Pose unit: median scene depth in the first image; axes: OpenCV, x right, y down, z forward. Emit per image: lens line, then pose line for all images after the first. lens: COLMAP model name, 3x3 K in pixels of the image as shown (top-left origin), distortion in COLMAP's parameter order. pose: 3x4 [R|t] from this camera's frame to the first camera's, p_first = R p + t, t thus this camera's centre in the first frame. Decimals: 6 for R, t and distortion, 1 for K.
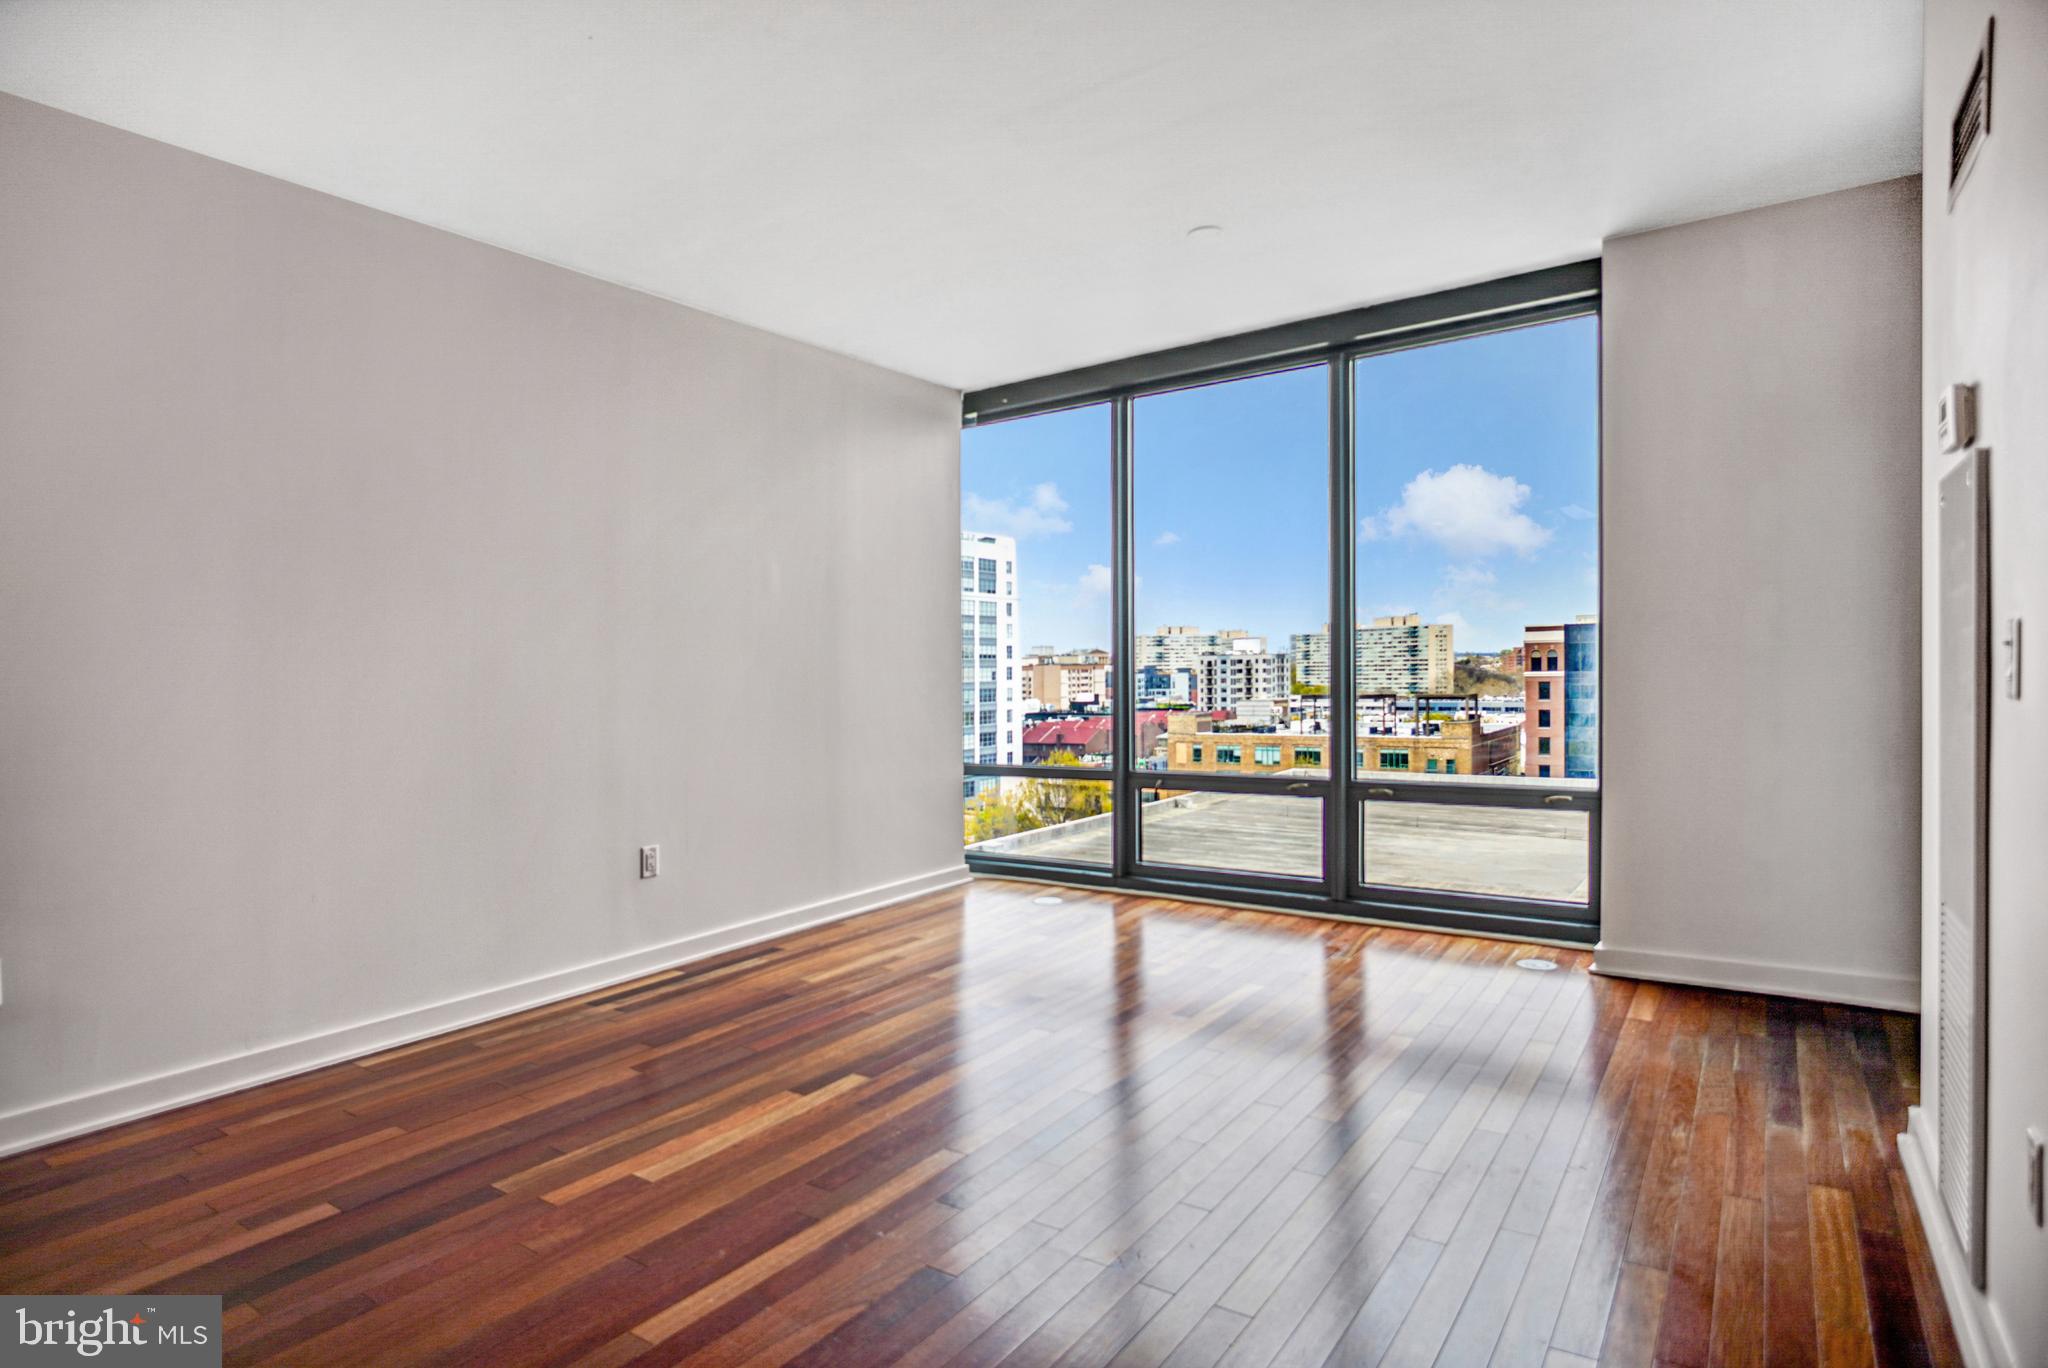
lens RADIAL K [[1093.8, 0, 1045.9], [0, 1093.8, 679.3], [0, 0, 1]] dist [-0.017758, 0.002012]
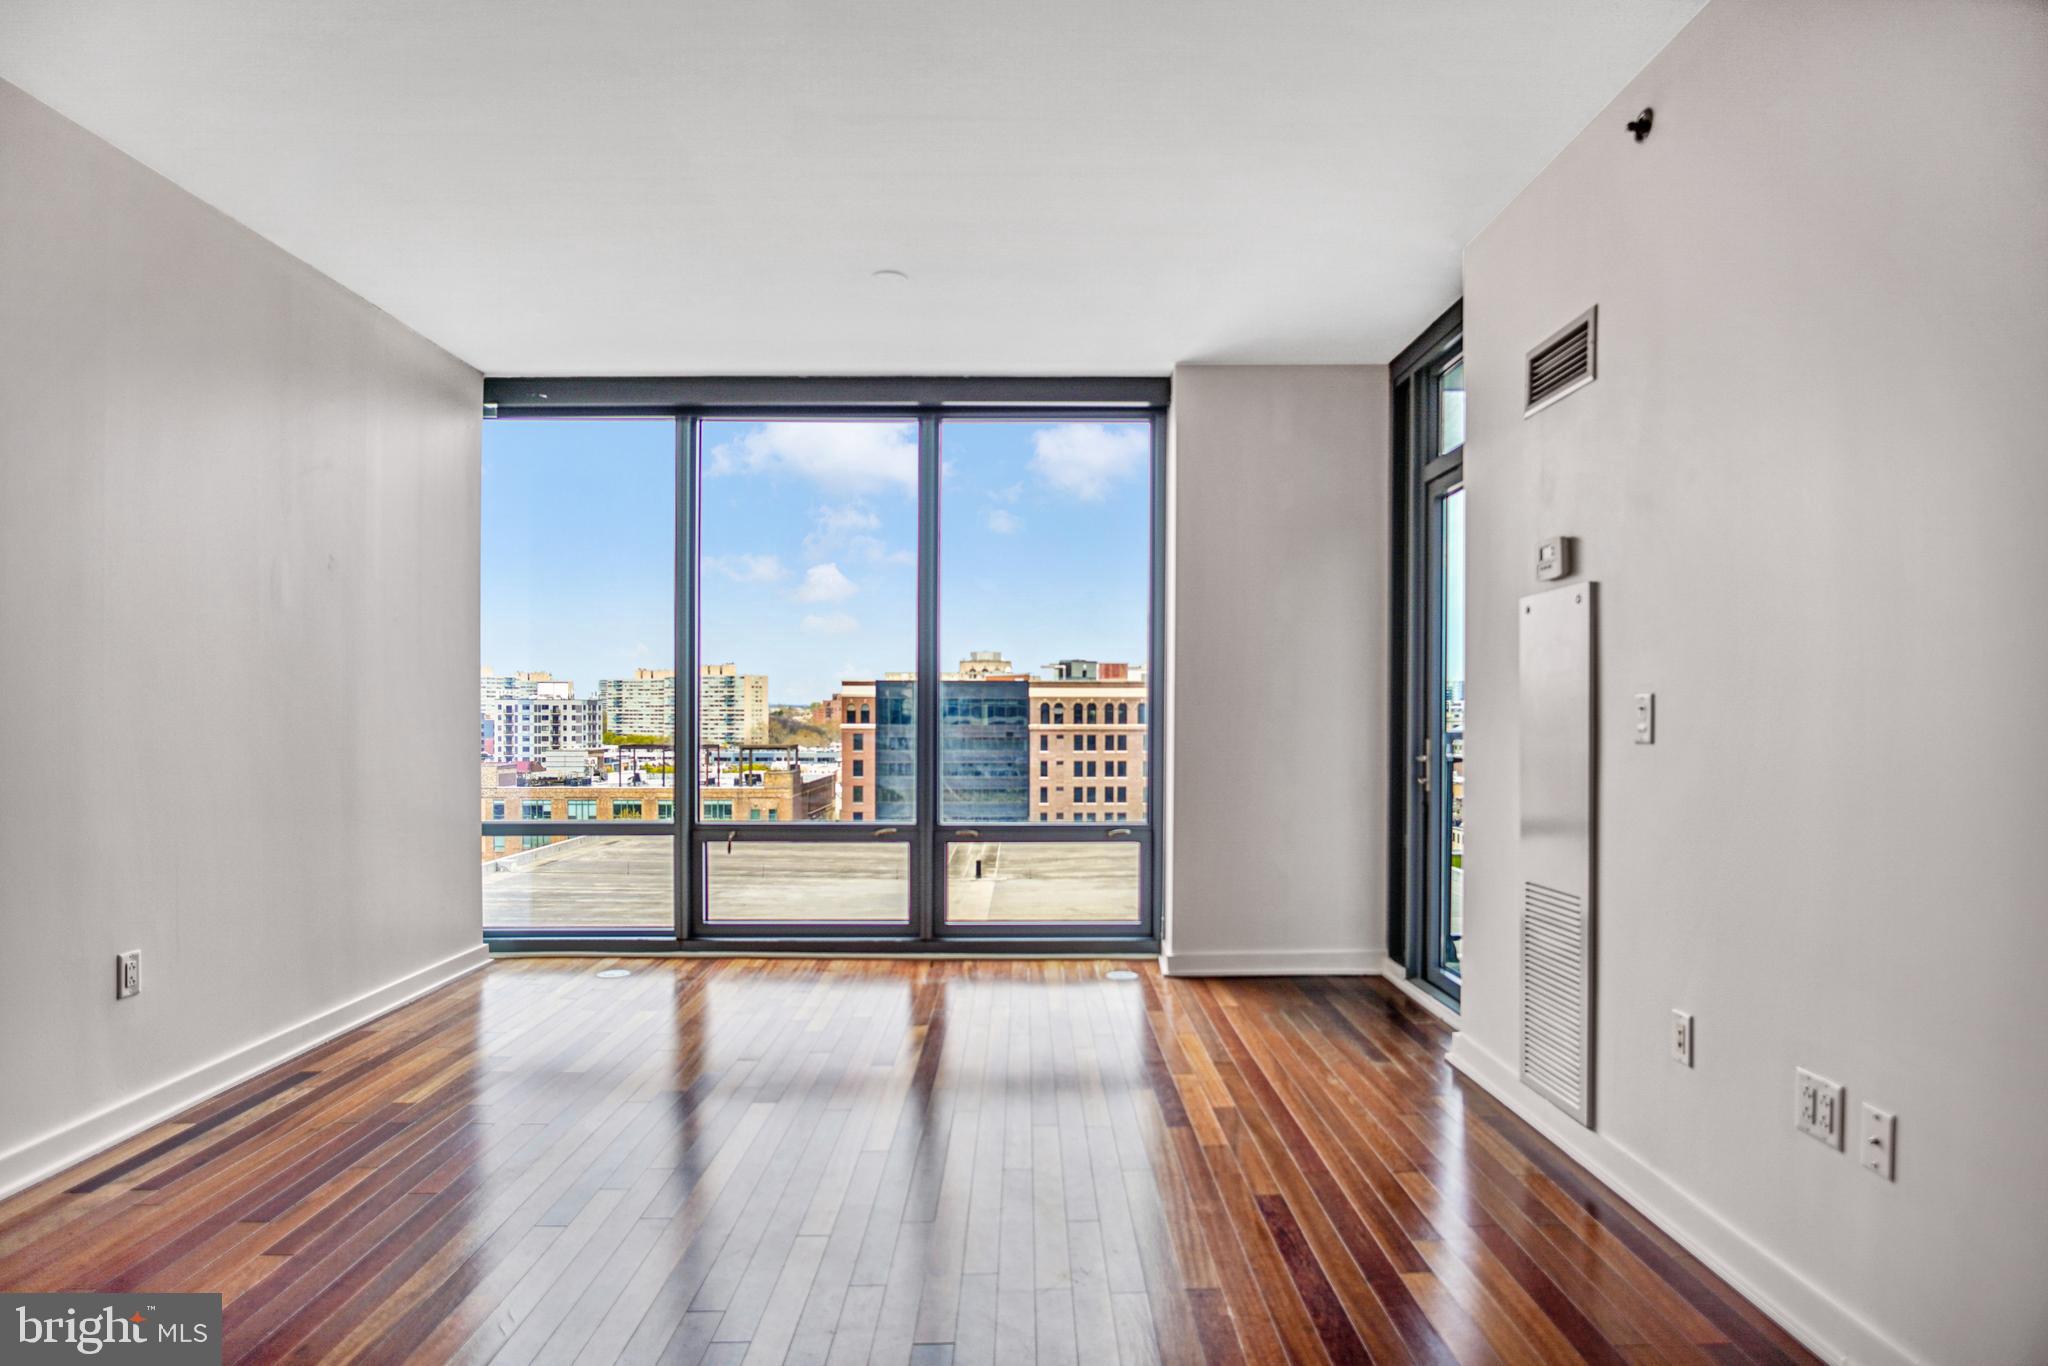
lens RADIAL K [[1114.8, 0, 1072.3], [0, 1114.8, 726.5], [0, 0, 1]] dist [-0.027150, 0.006564]
pose [[0.801983, 0.015163, 0.597155, -0.211451], [-0.013522, 0.999882, -0.007230, 0.004264], [-0.597194, -0.002277, 0.802093, 0.056665]]
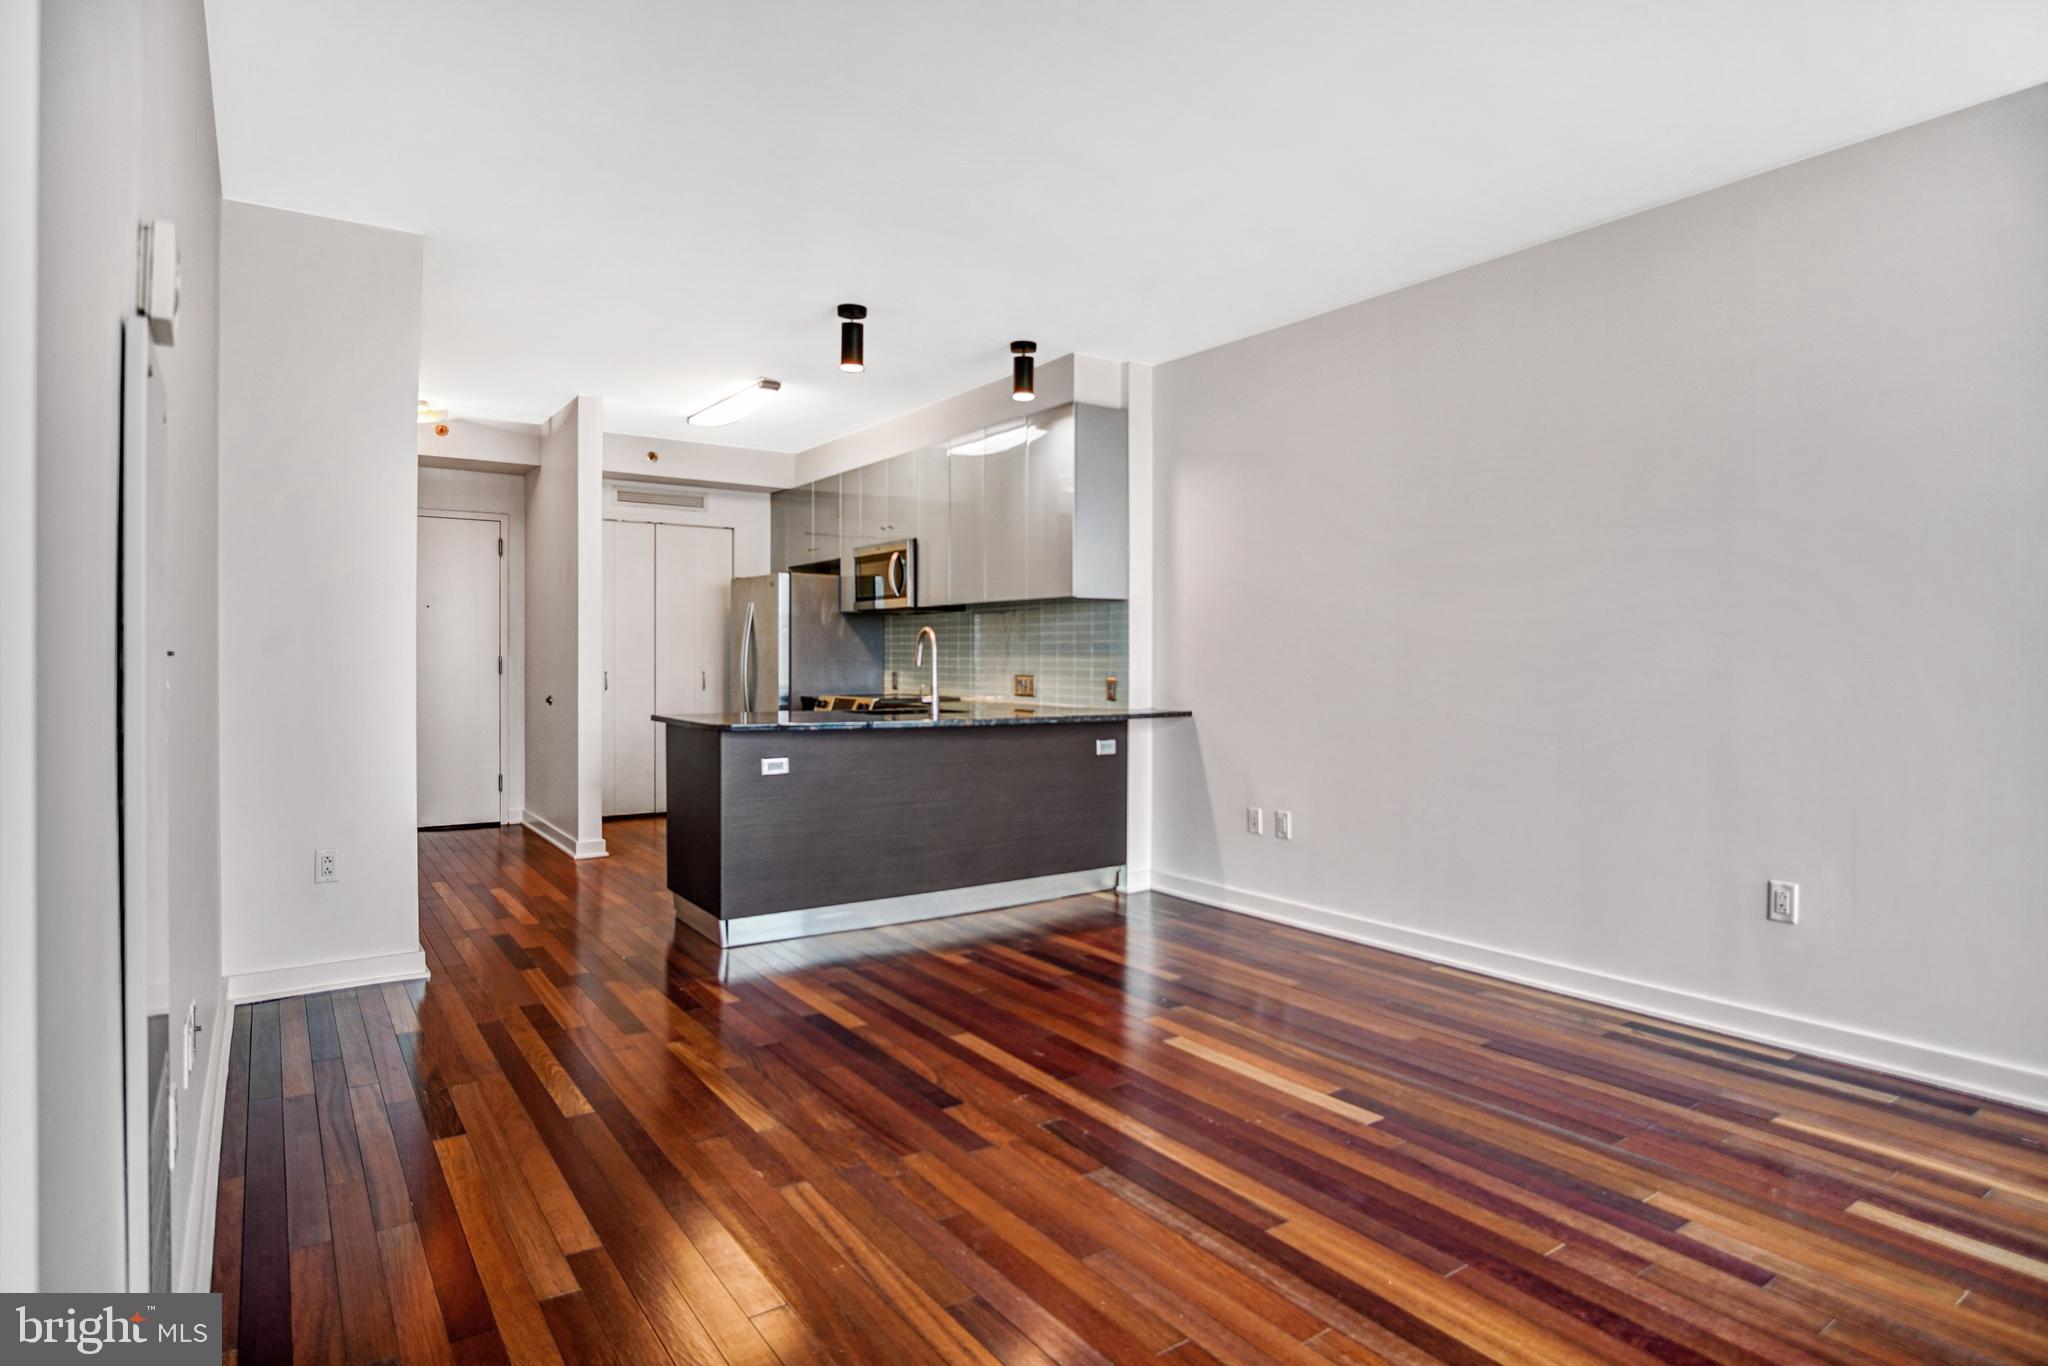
lens RADIAL K [[1150.7, 0, 1015.3], [0, 1150.7, 642.4], [0, 0, 1]] dist [0.003966, -0.002516]
pose [[-0.373692, 0.008013, -0.927518, 0.421604], [-0.000411, 0.999961, 0.008804, -0.017342], [0.927553, 0.003671, -0.373674, 0.562292]]
